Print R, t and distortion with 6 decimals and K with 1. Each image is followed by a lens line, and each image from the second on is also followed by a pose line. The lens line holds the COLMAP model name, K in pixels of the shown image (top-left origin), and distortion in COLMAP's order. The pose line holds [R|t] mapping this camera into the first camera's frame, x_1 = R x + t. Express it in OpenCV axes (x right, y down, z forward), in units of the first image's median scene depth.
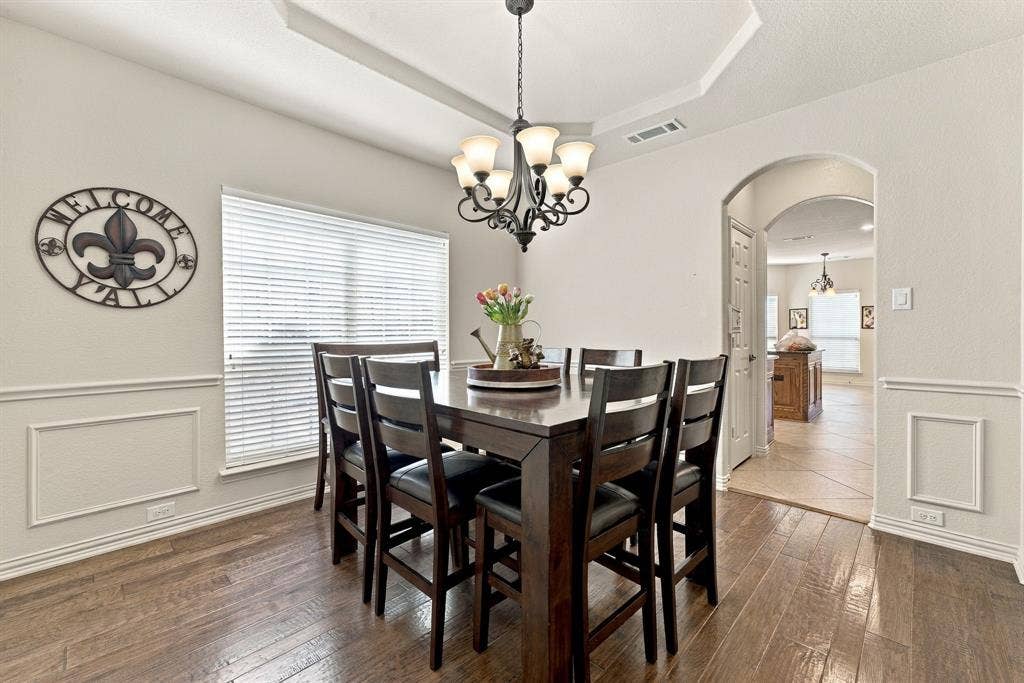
lens RADIAL K [[415.8, 0, 512.0], [0, 415.8, 341.5], [0, 0, 1]] dist [0.000571, 0.000043]
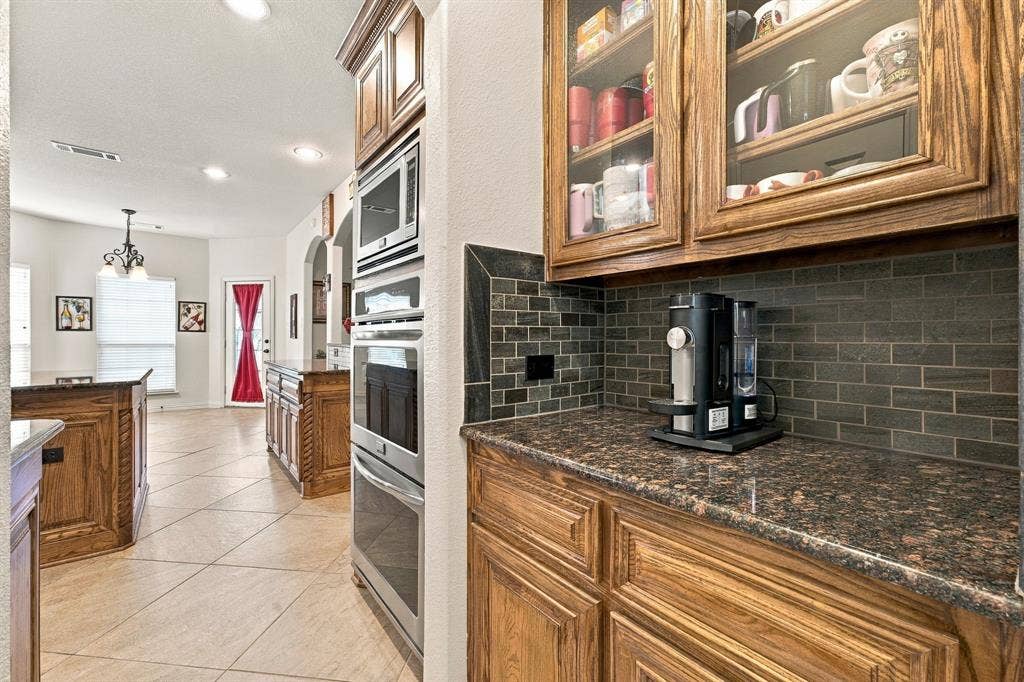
lens RADIAL K [[415.8, 0, 512.0], [0, 415.8, 341.0], [0, 0, 1]] dist [0.000571, 0.000043]
pose [[0.134500, -0.000437, 0.990913, 0.316013], [0.015902, 0.999872, -0.001717, -0.006220], [-0.990786, 0.015988, 0.134490, 0.524887]]
